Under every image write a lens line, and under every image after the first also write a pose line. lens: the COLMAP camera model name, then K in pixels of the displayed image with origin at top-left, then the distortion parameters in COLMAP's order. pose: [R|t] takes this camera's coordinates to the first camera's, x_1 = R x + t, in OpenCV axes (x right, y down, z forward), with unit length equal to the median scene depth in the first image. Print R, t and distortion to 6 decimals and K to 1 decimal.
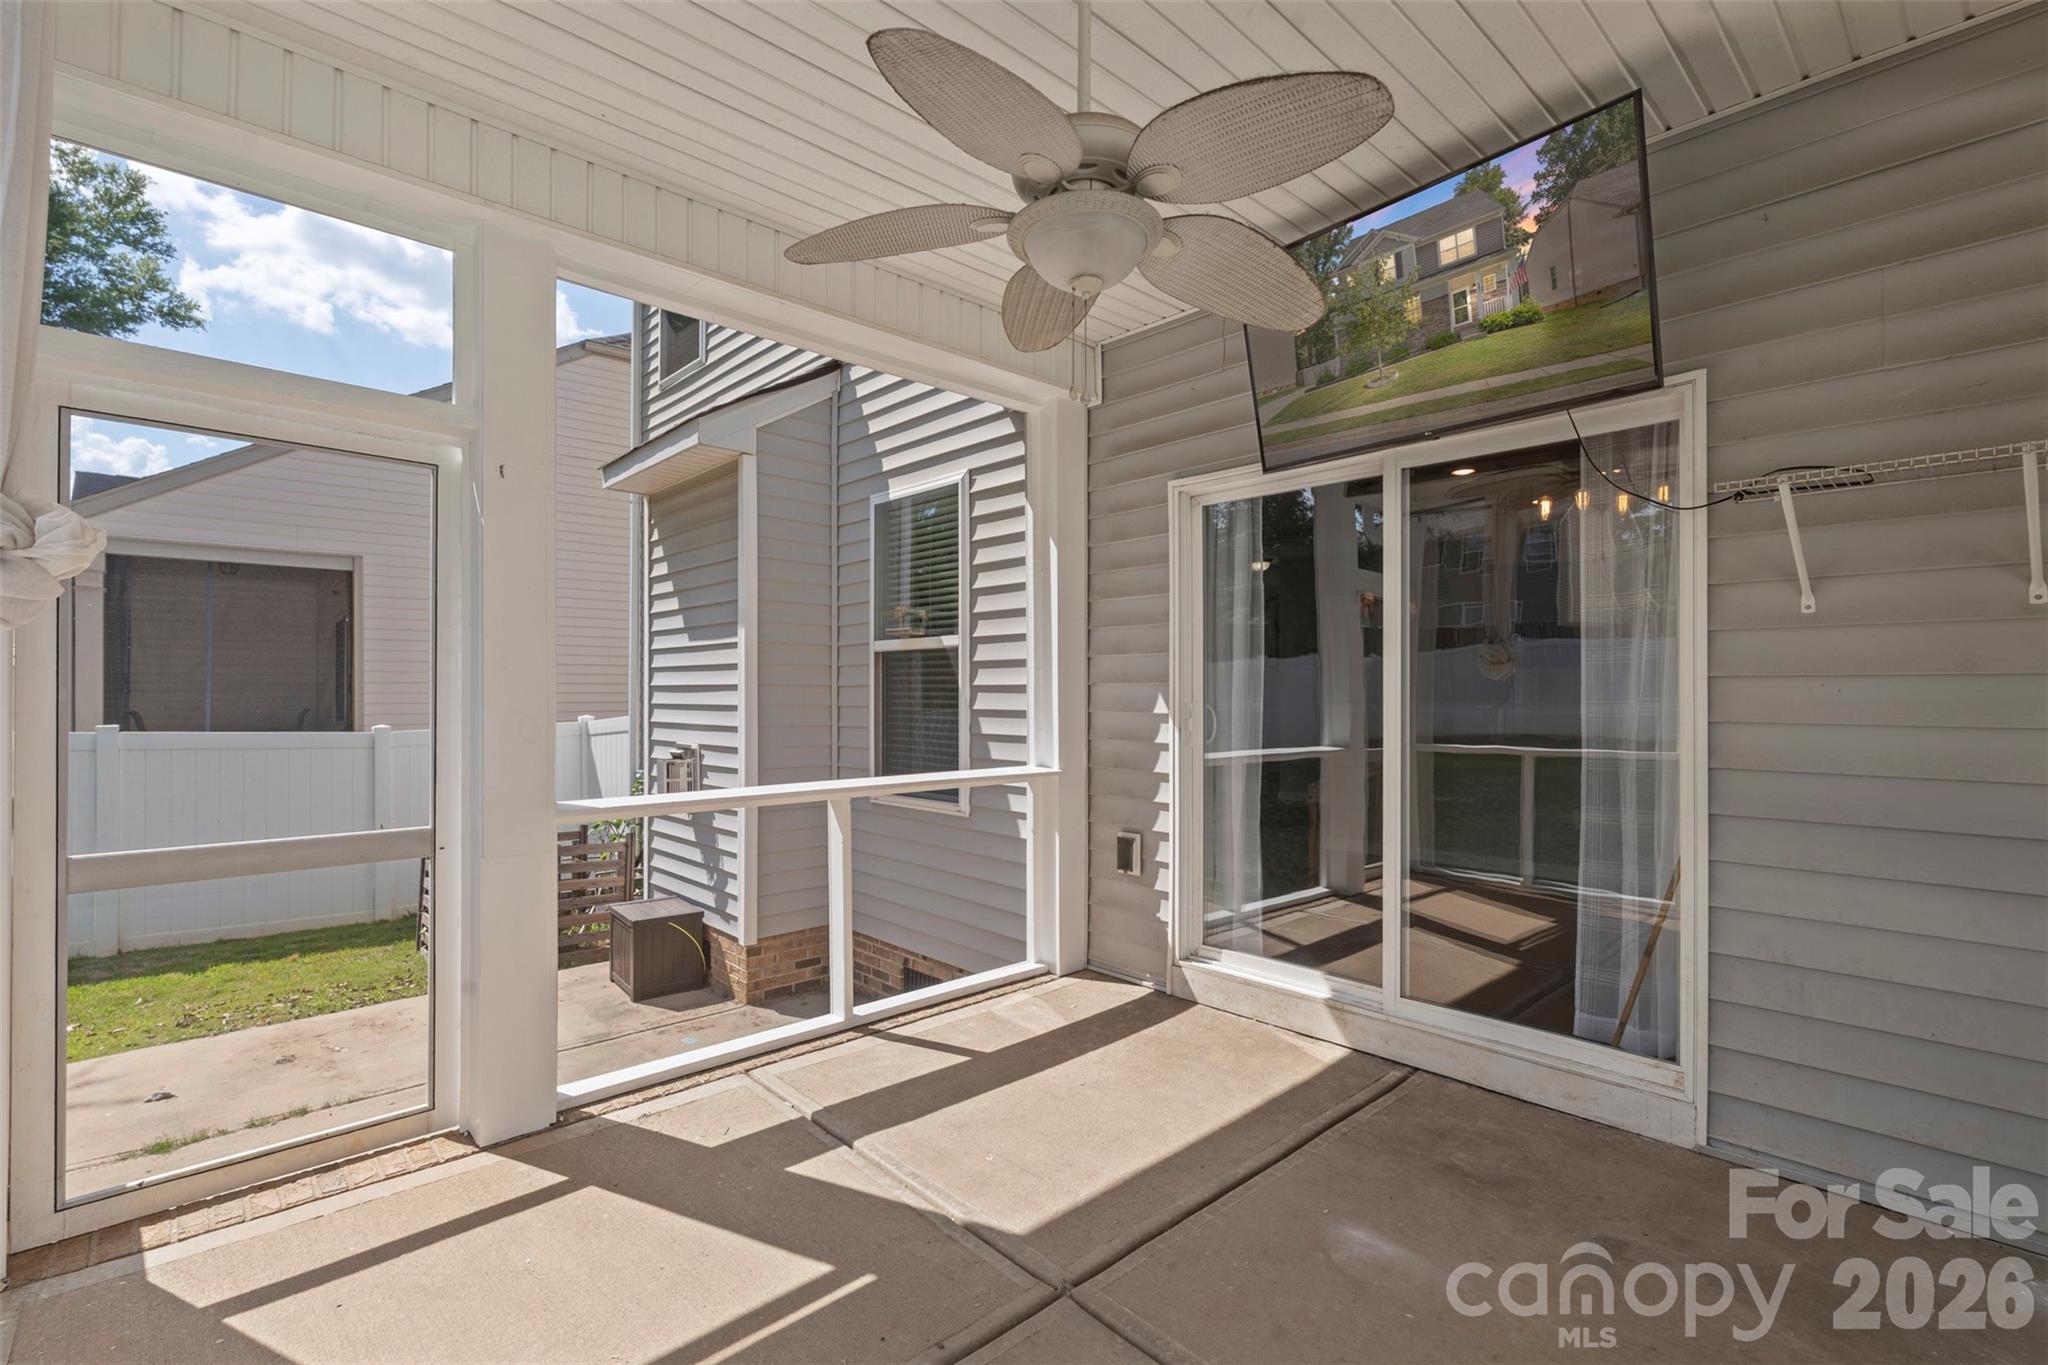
lens RADIAL K [[910.3, 0, 1030.8], [0, 910.3, 680.7], [0, 0, 1]] dist [-0.002201, 0.000129]
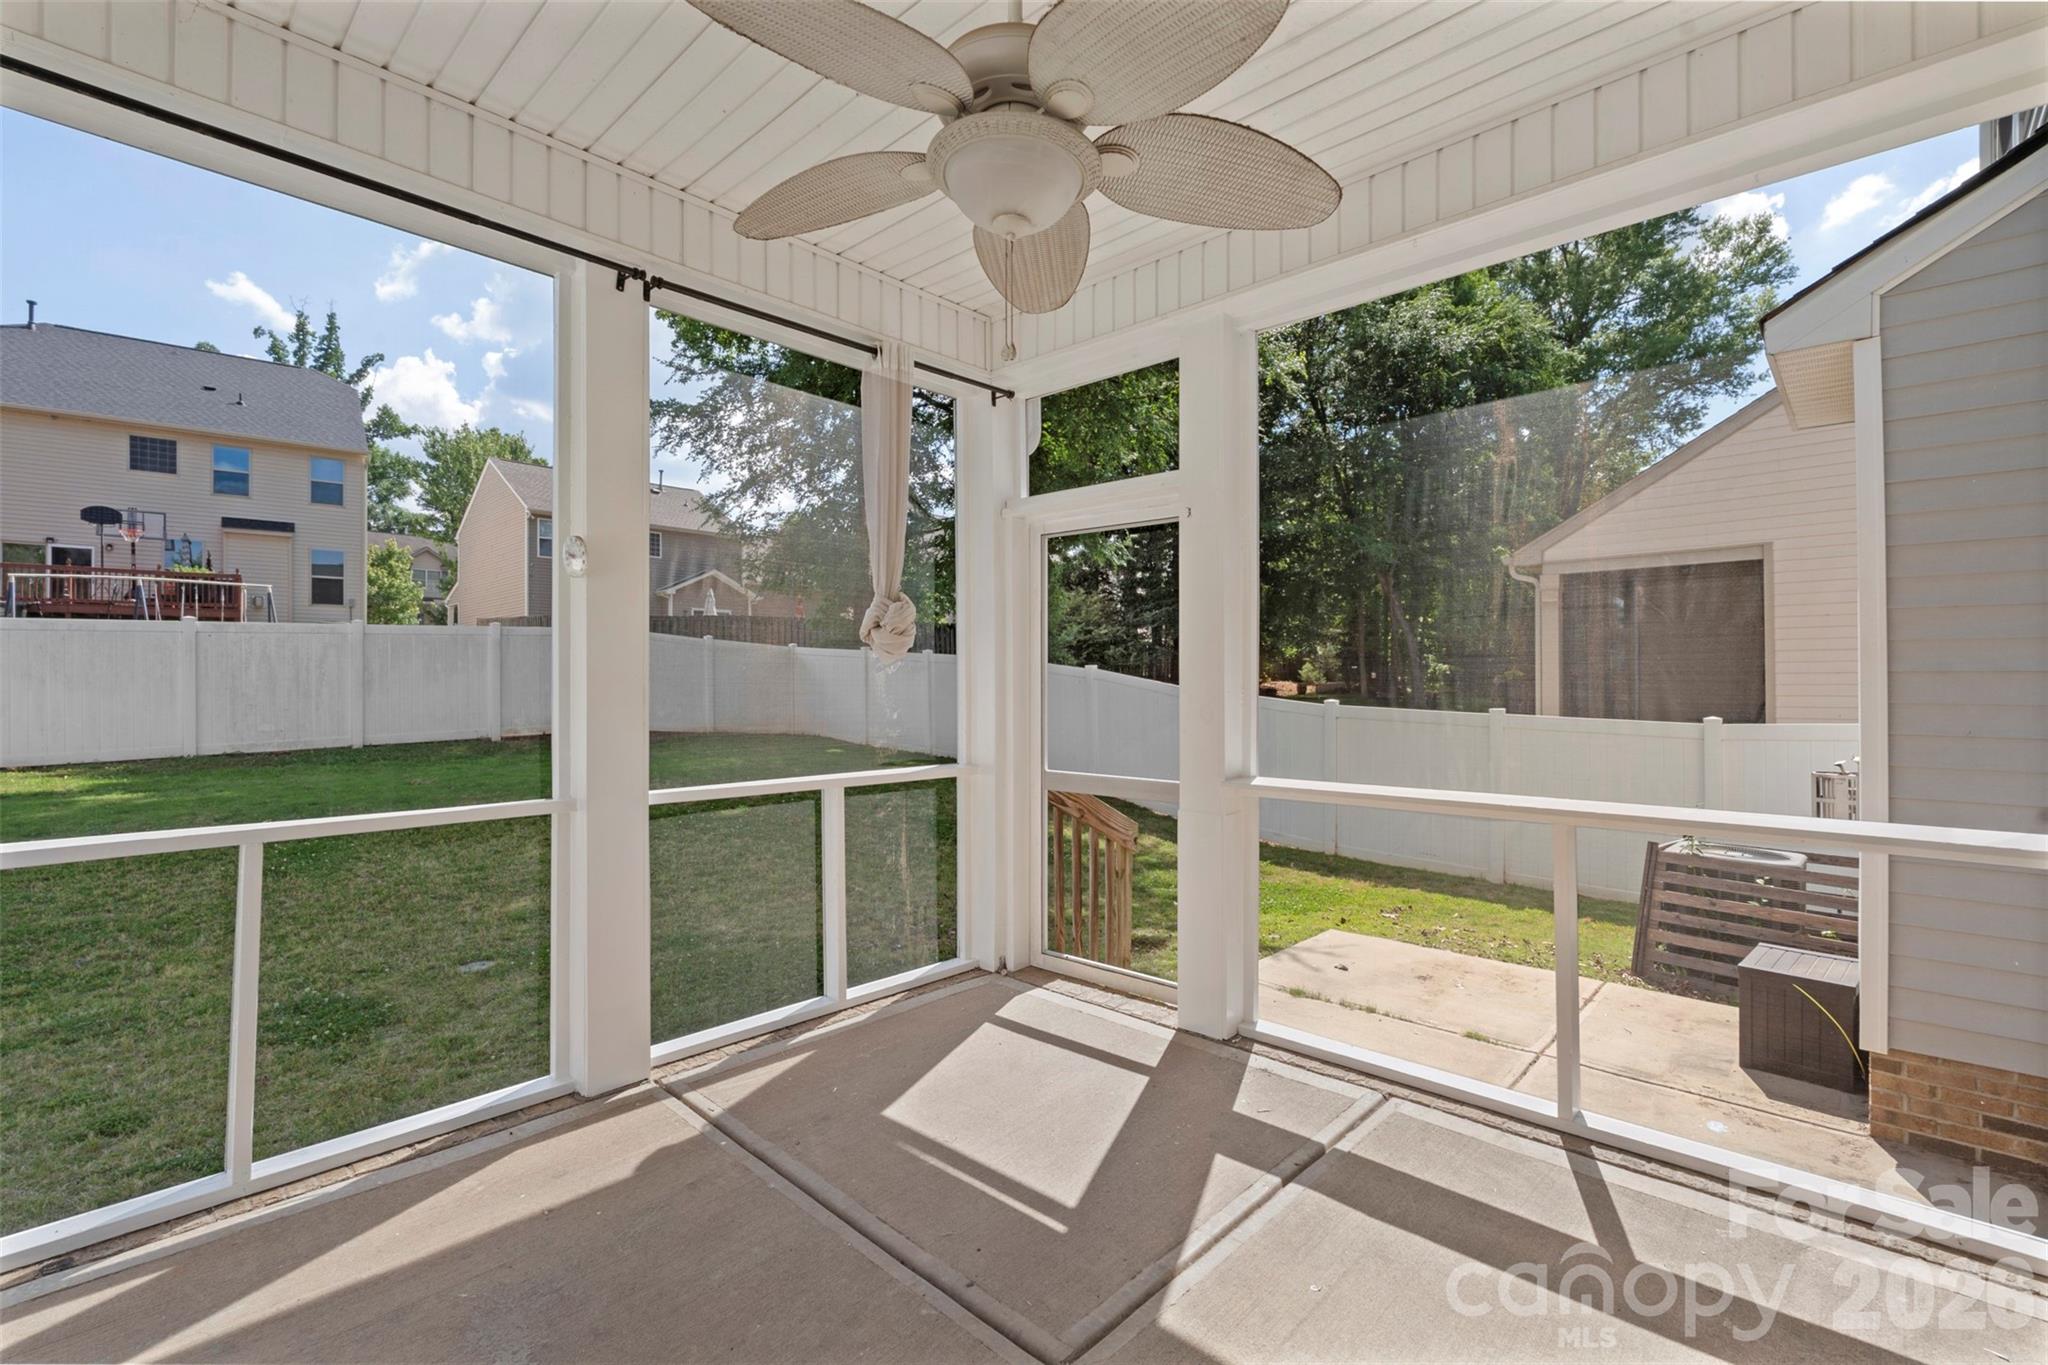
lens RADIAL K [[886.9, 0, 1024.0], [0, 886.9, 682.5], [0, 0, 1]] dist [-0.009171, 0.000320]
pose [[0.079644, -0.001606, -0.996822, 0.490097], [0.011436, 0.999934, -0.000697, 0.009694], [0.996758, -0.011345, 0.079657, 0.510081]]
